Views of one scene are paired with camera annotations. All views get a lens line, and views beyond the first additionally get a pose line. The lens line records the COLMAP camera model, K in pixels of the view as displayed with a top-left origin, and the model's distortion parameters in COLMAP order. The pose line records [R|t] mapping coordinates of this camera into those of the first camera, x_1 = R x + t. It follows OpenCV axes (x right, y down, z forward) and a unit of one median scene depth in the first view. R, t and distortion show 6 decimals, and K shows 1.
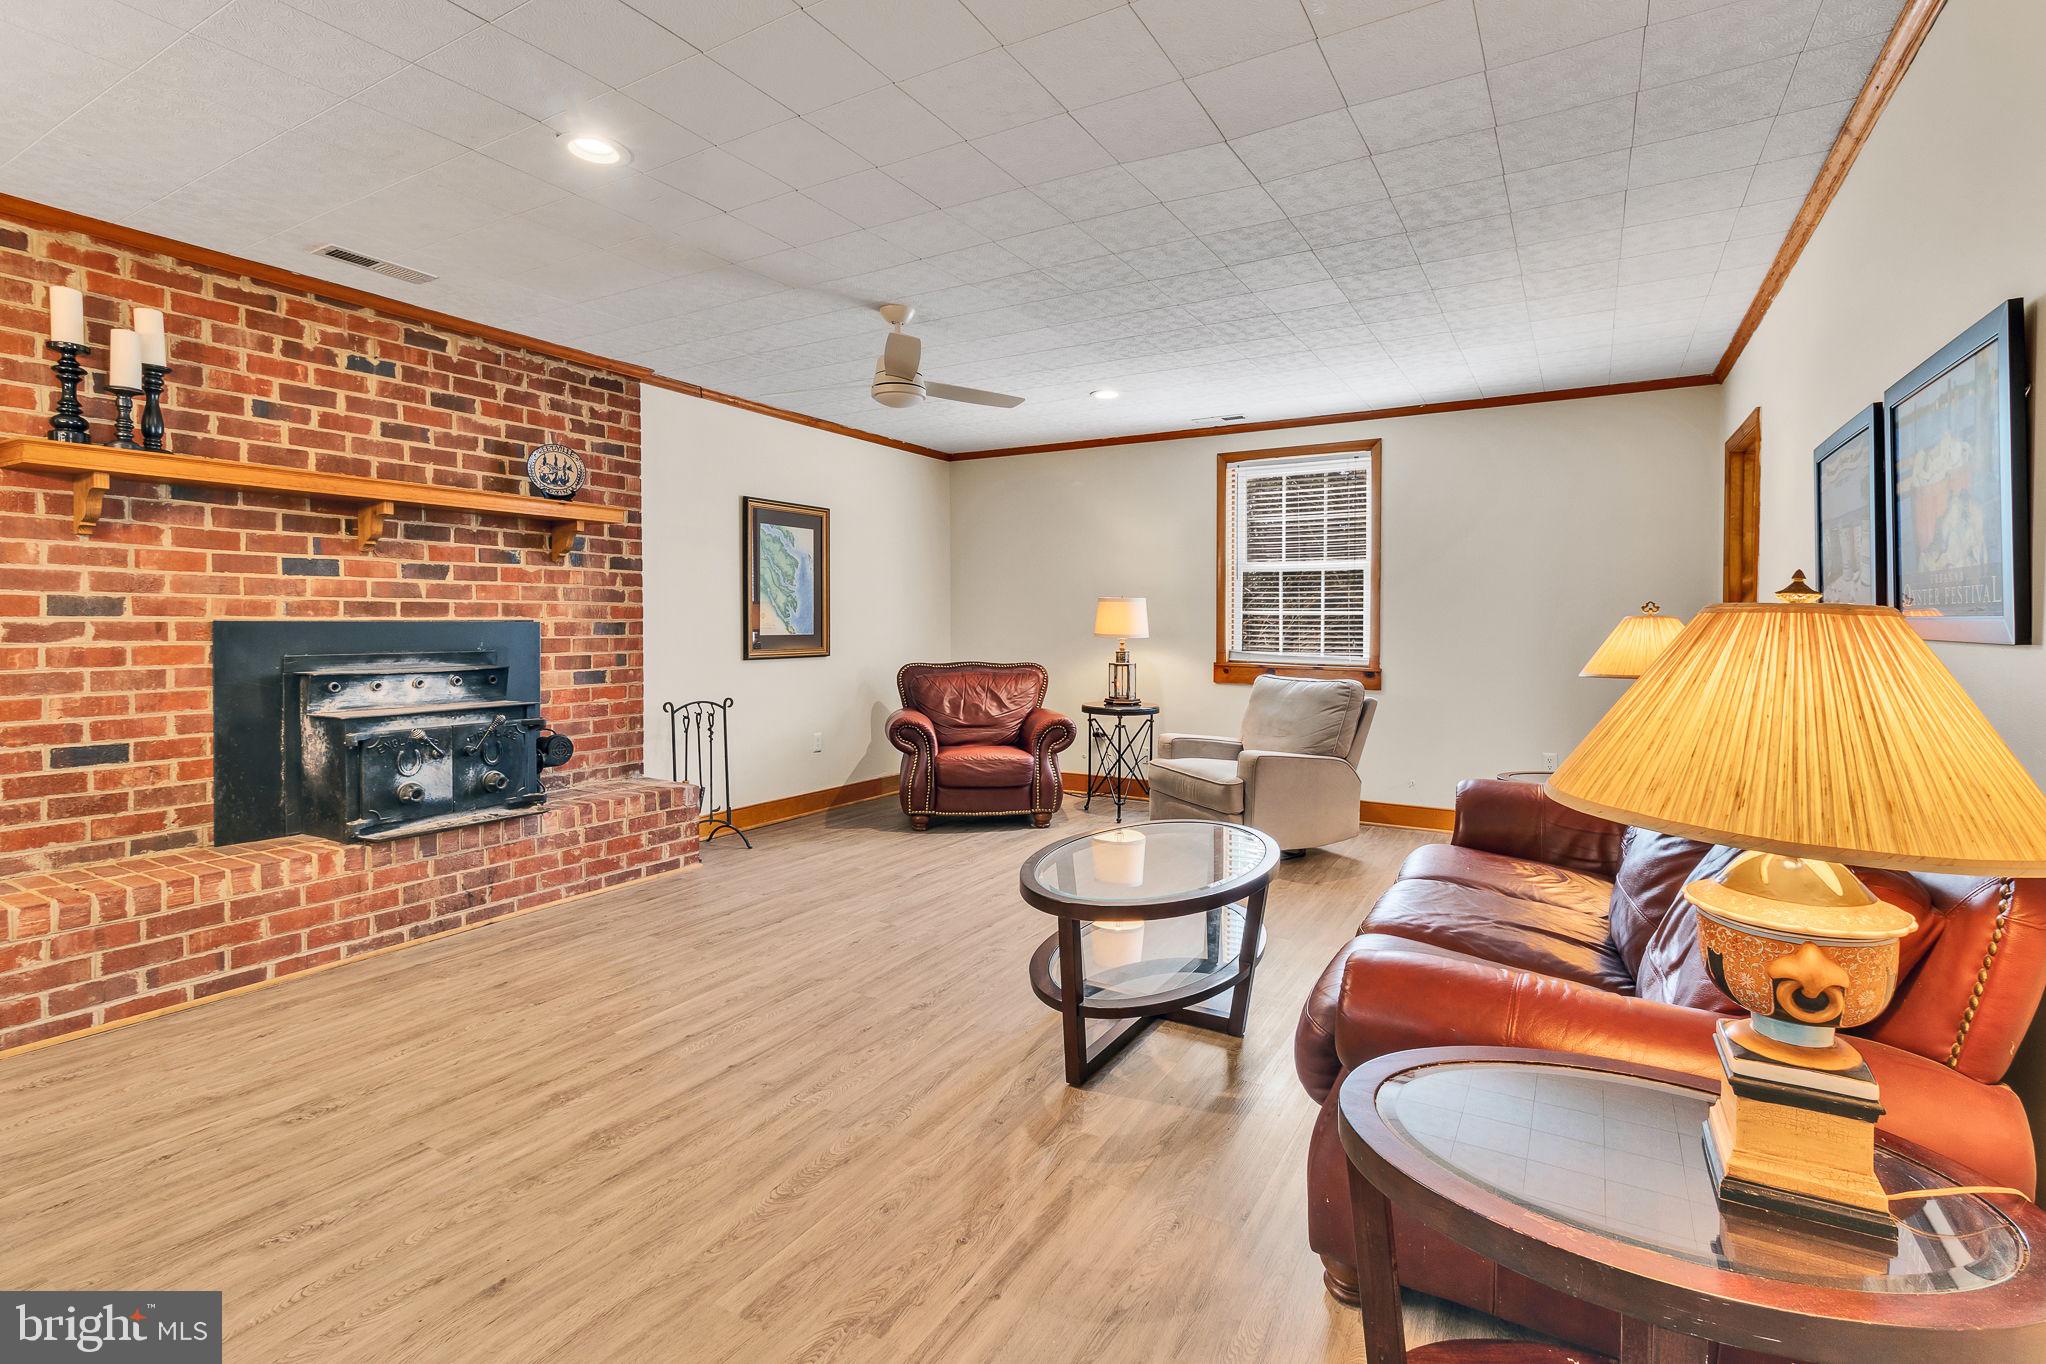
lens RADIAL K [[951.9, 0, 1020.4], [0, 951.9, 663.5], [0, 0, 1]] dist [0.002609, 0.000130]
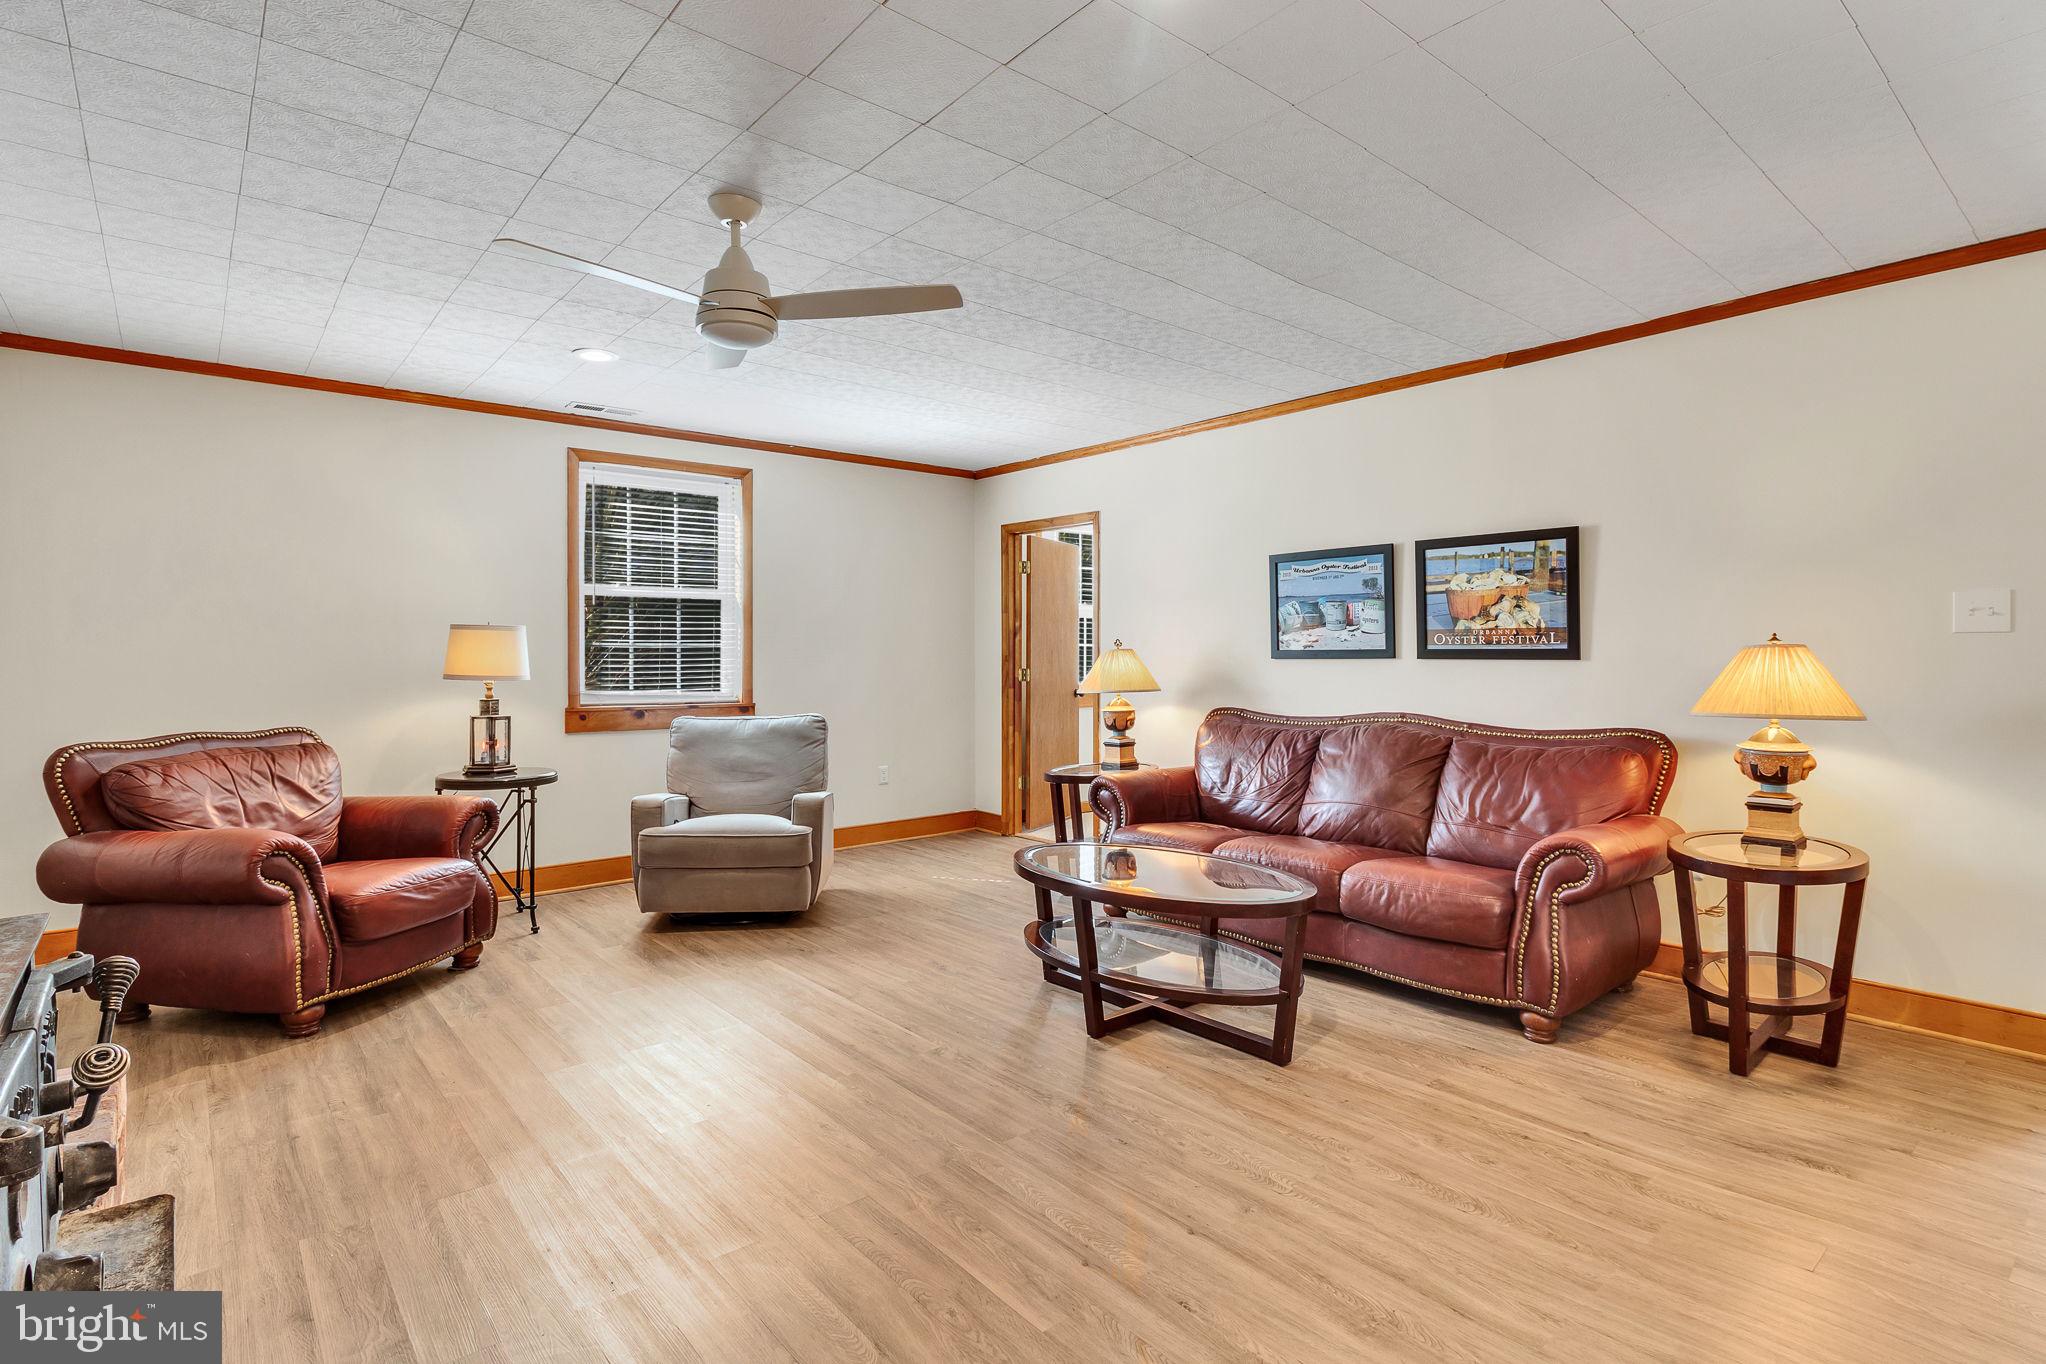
lens RADIAL K [[1022.9, 0, 1034.1], [0, 1022.9, 651.5], [0, 0, 1]] dist [-0.000225, -0.000193]
pose [[0.308811, -0.003016, 0.951119, -0.707322], [0.048008, 0.998770, -0.012420, -0.026574], [-0.949911, 0.049497, 0.308575, 0.527887]]
